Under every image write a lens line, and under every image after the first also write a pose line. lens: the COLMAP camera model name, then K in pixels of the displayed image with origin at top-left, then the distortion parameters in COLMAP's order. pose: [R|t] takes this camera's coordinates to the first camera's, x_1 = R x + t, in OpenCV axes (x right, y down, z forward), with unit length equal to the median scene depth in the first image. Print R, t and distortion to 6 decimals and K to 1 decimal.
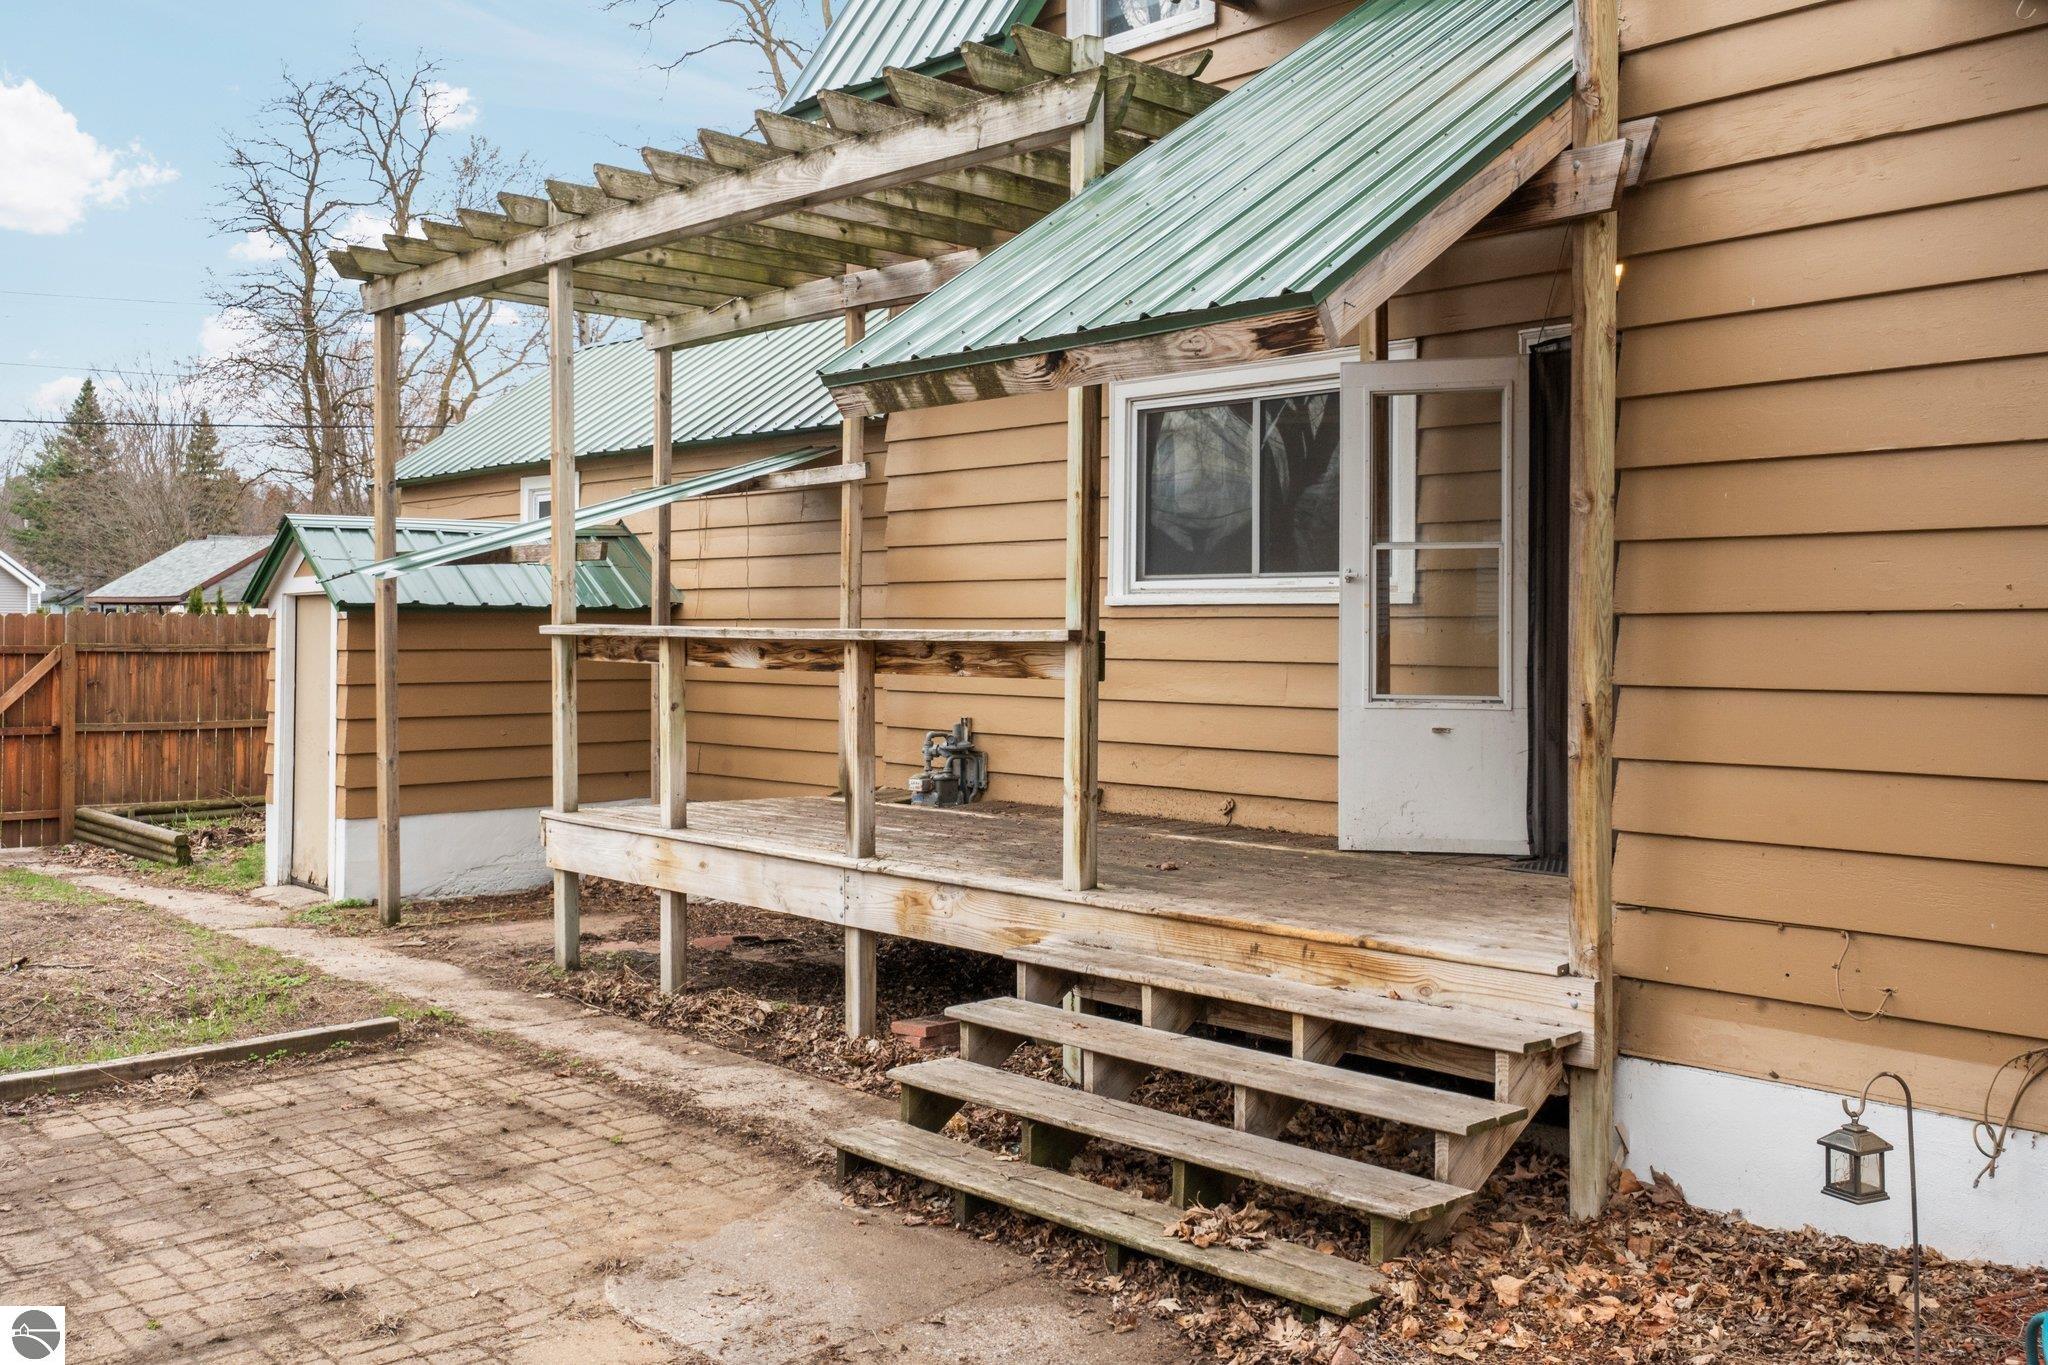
lens RADIAL K [[1850.7, 0, 1008.4], [0, 1850.7, 590.4], [0, 0, 1]] dist [-0.000870, -0.004272]
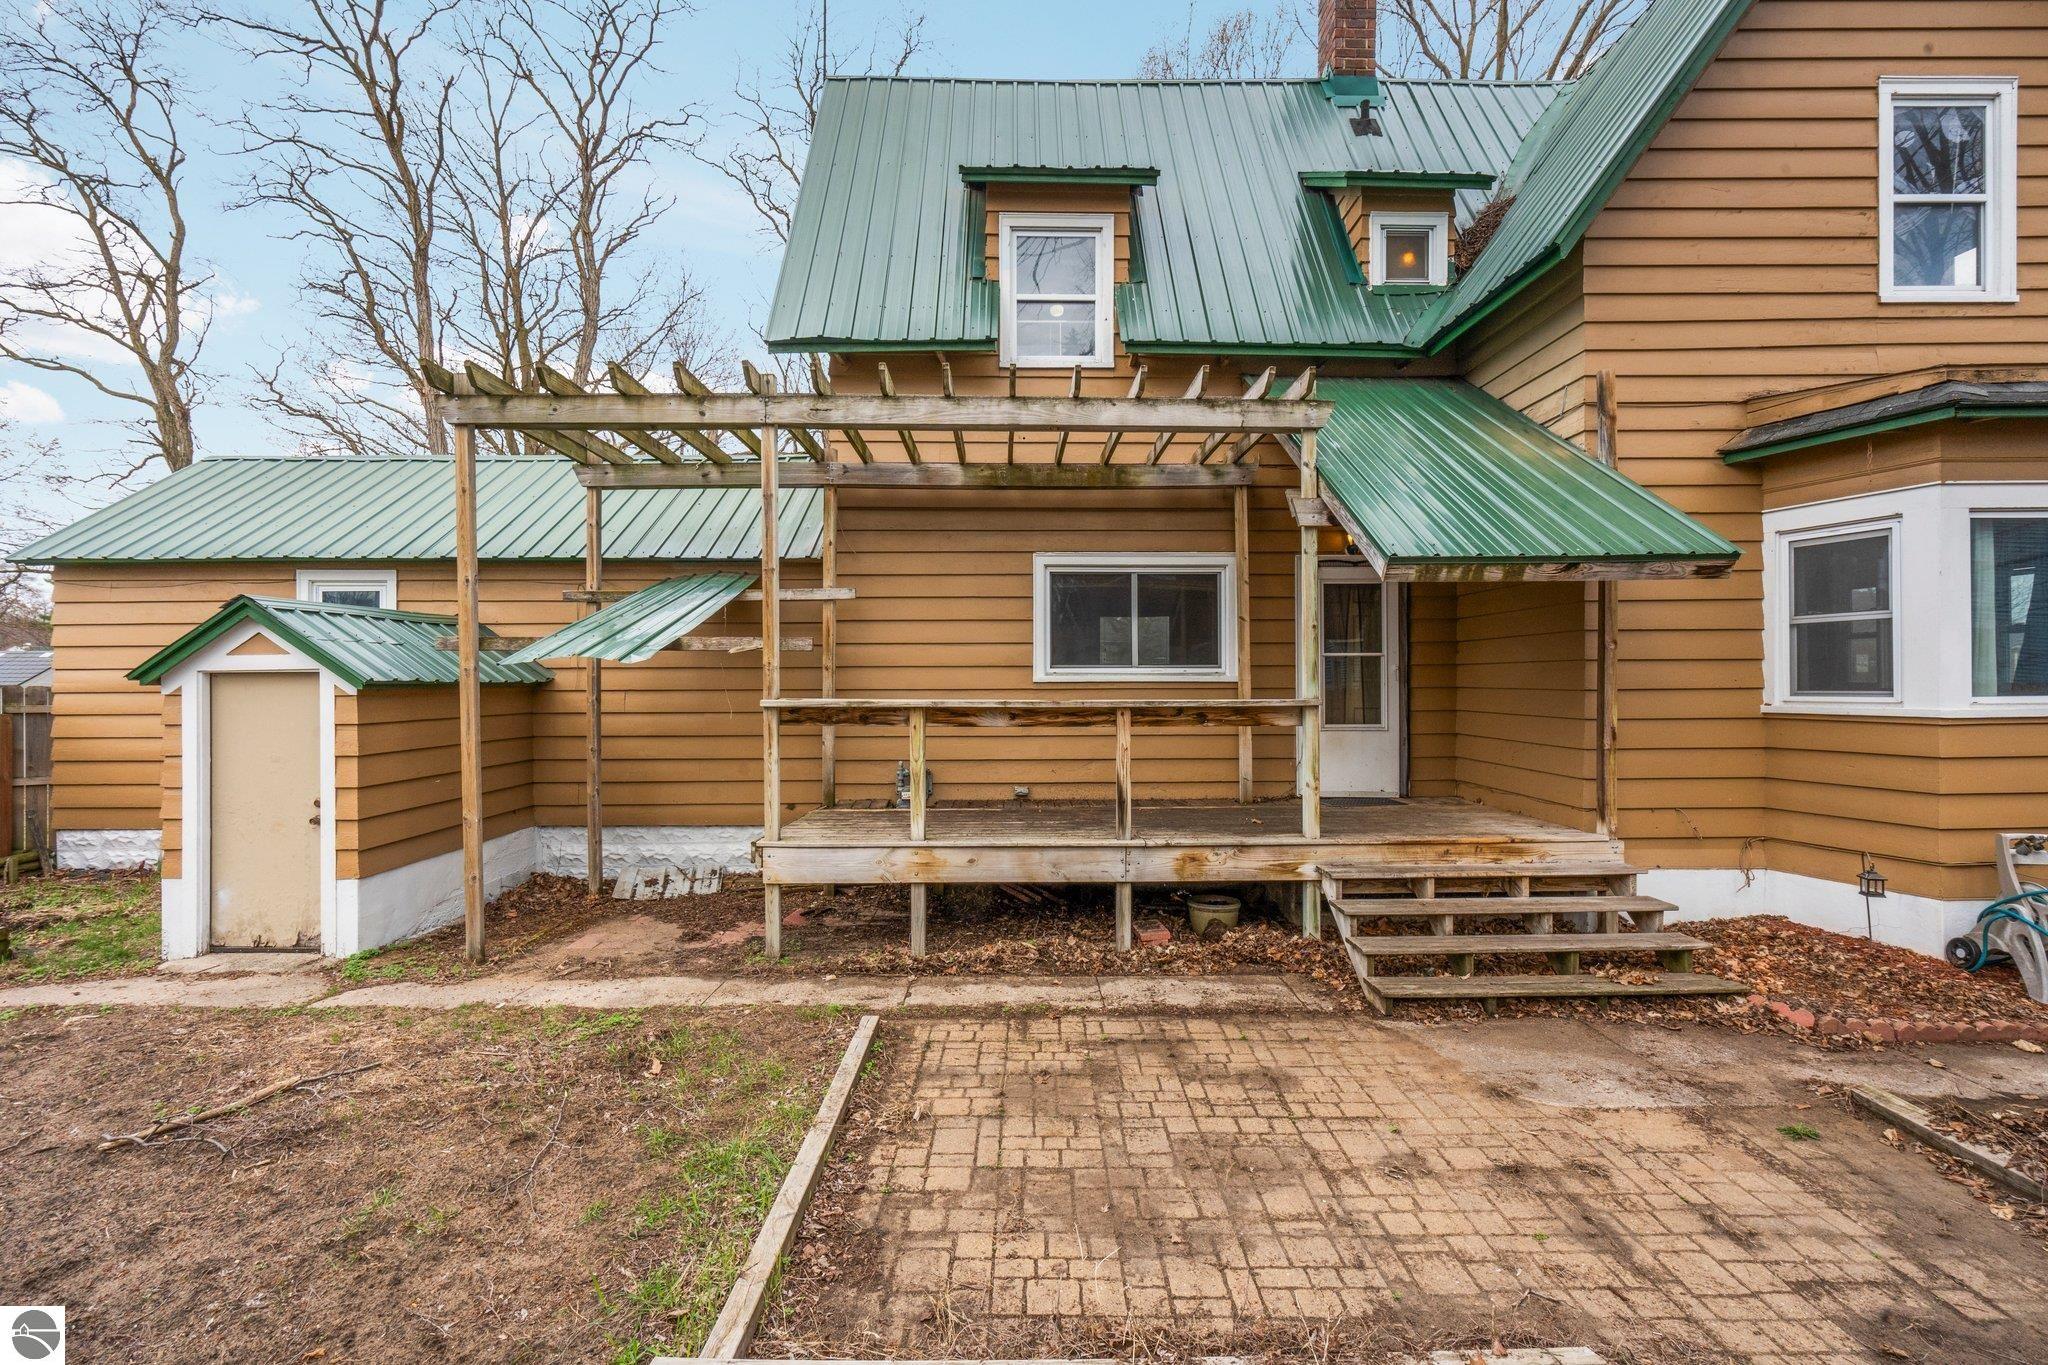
lens RADIAL K [[933.1, 0, 1016.6], [0, 933.1, 681.4], [0, 0, 1]] dist [-0.002082, 0.000634]
pose [[0.669616, -0.007372, 0.742671, -0.733018], [-0.007977, 0.999822, 0.017117, -0.008816], [-0.742664, -0.017386, 0.669438, 0.502605]]
